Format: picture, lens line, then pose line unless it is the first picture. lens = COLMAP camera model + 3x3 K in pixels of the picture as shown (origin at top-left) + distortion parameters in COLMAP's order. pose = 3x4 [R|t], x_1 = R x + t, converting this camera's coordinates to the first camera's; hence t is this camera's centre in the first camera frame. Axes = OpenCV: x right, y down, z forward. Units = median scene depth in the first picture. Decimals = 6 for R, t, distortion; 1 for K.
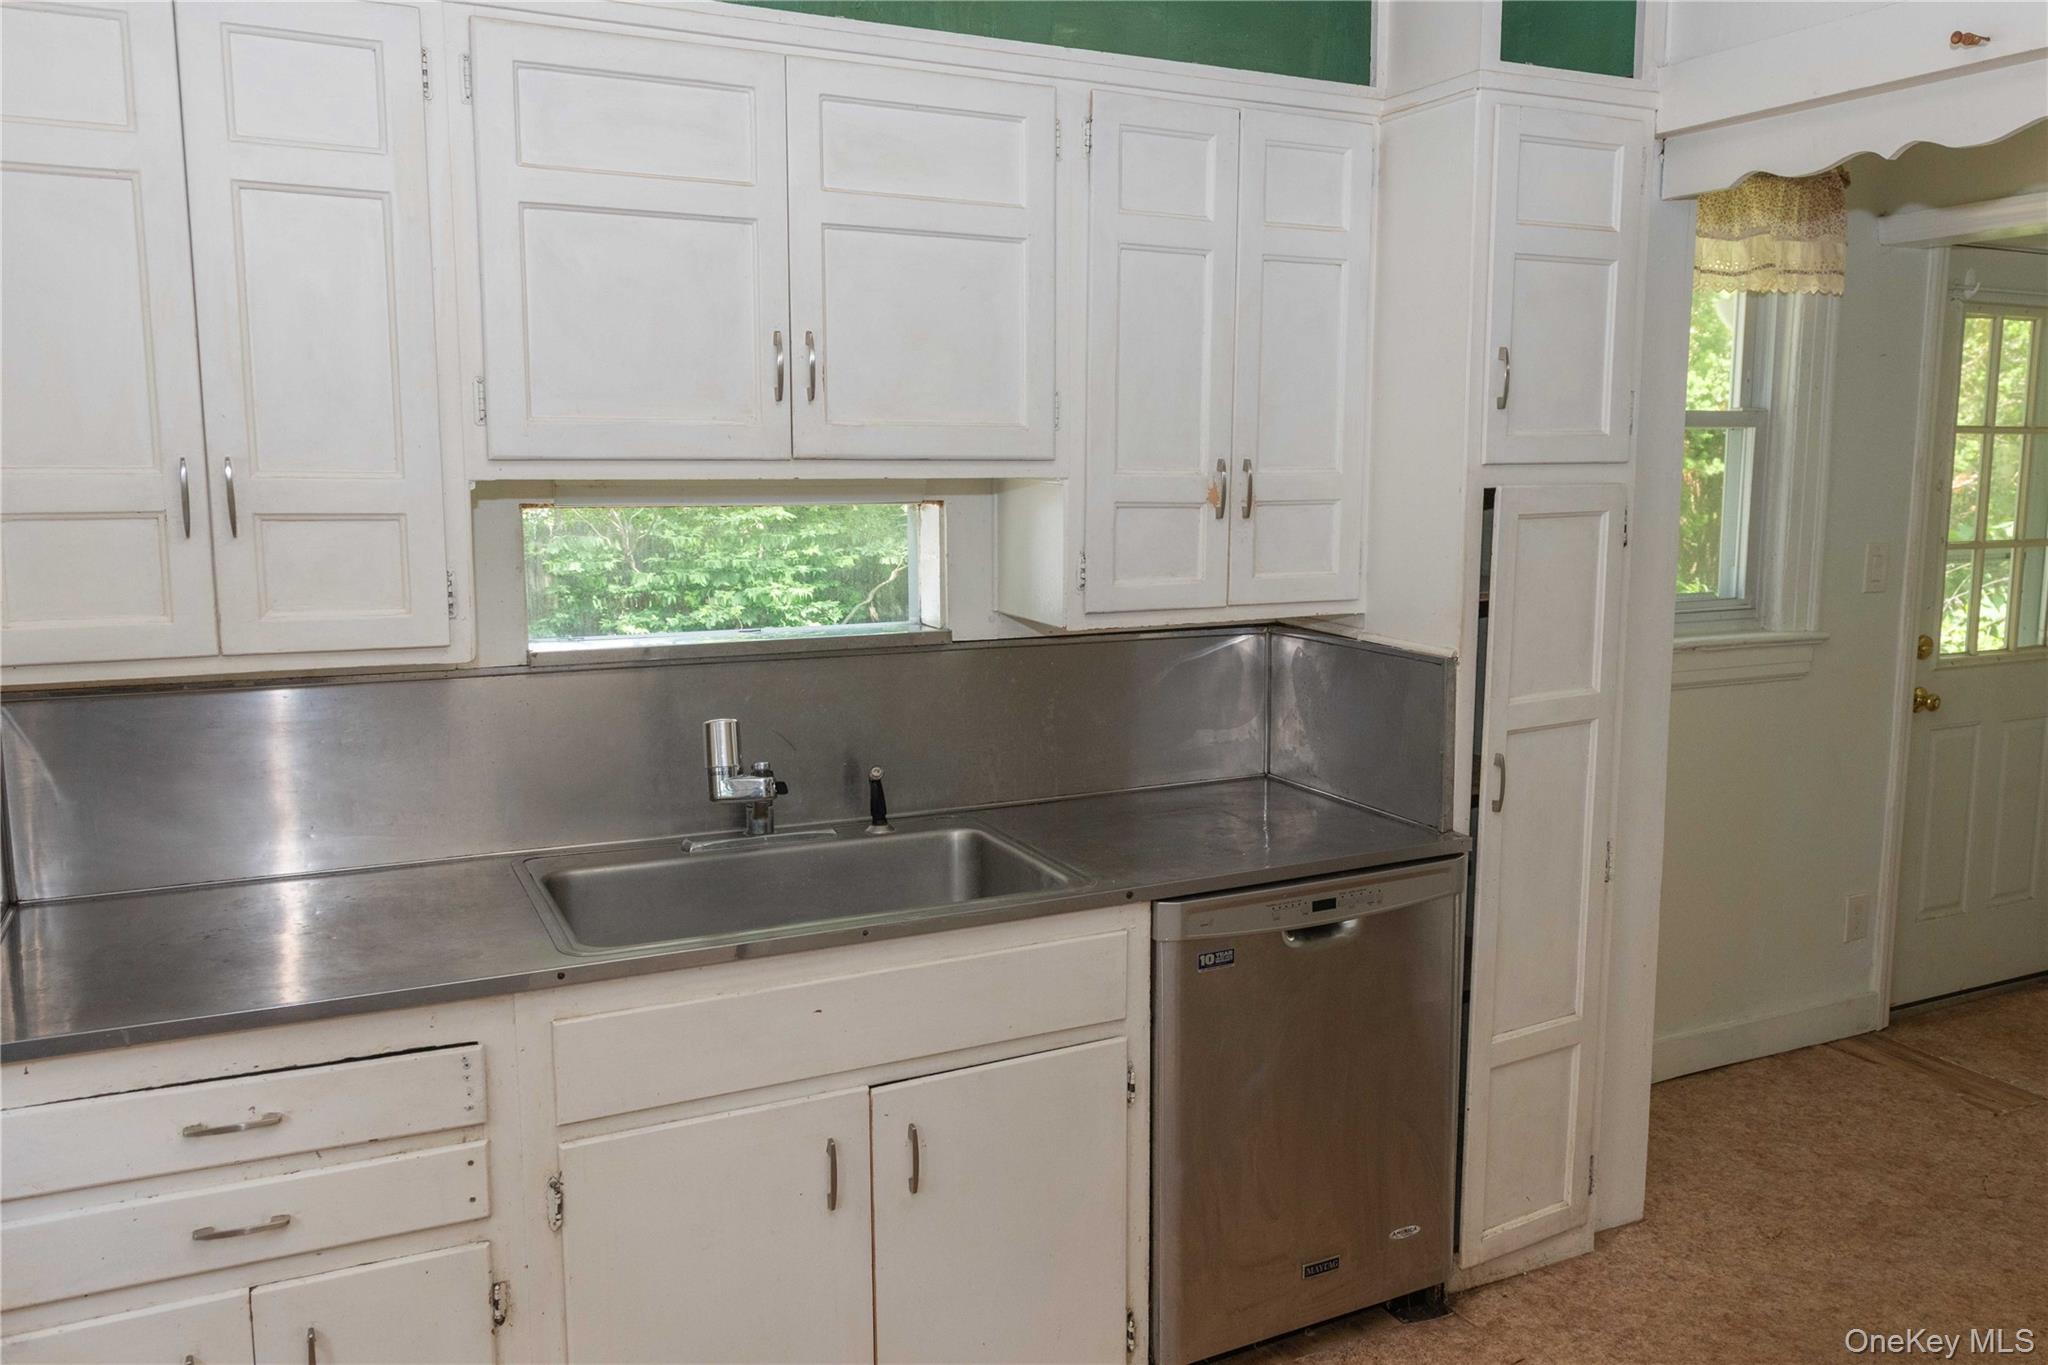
lens RADIAL K [[1576.6, 0, 1116.7], [0, 1576.6, 662.7], [0, 0, 1]] dist [-0.006248, -0.006279]
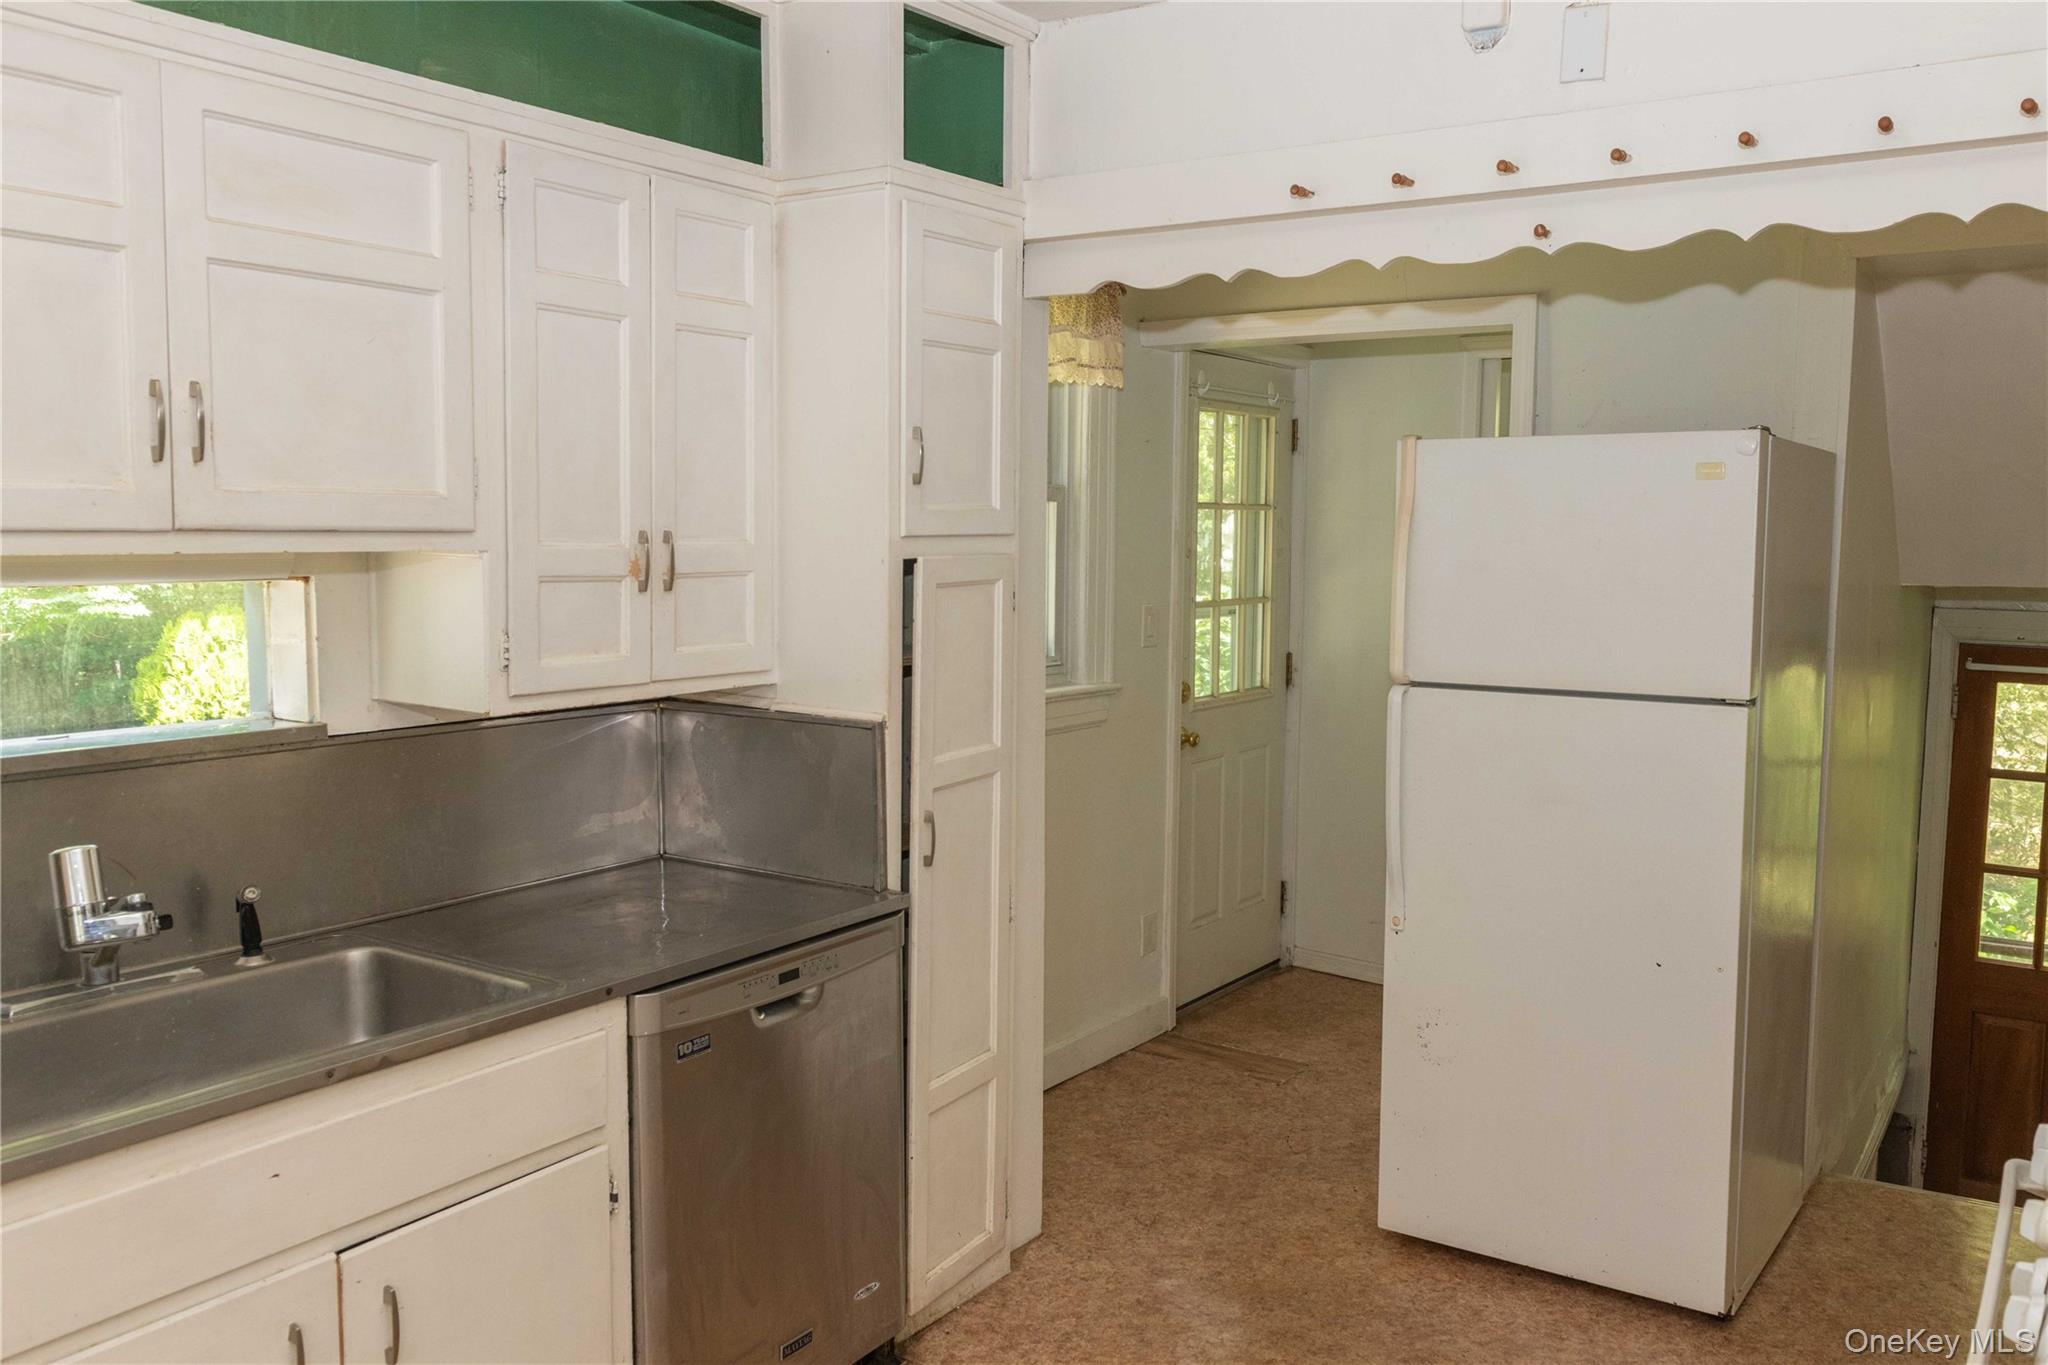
lens RADIAL K [[1576.6, 0, 1120.2], [0, 1576.6, 668.2], [0, 0, 1]] dist [-0.006248, -0.006279]
pose [[0.869902, -0.040594, 0.491552, -0.154971], [0.060269, 0.997888, -0.024250, -0.003692], [-0.489529, 0.050720, 0.870511, 0.017610]]
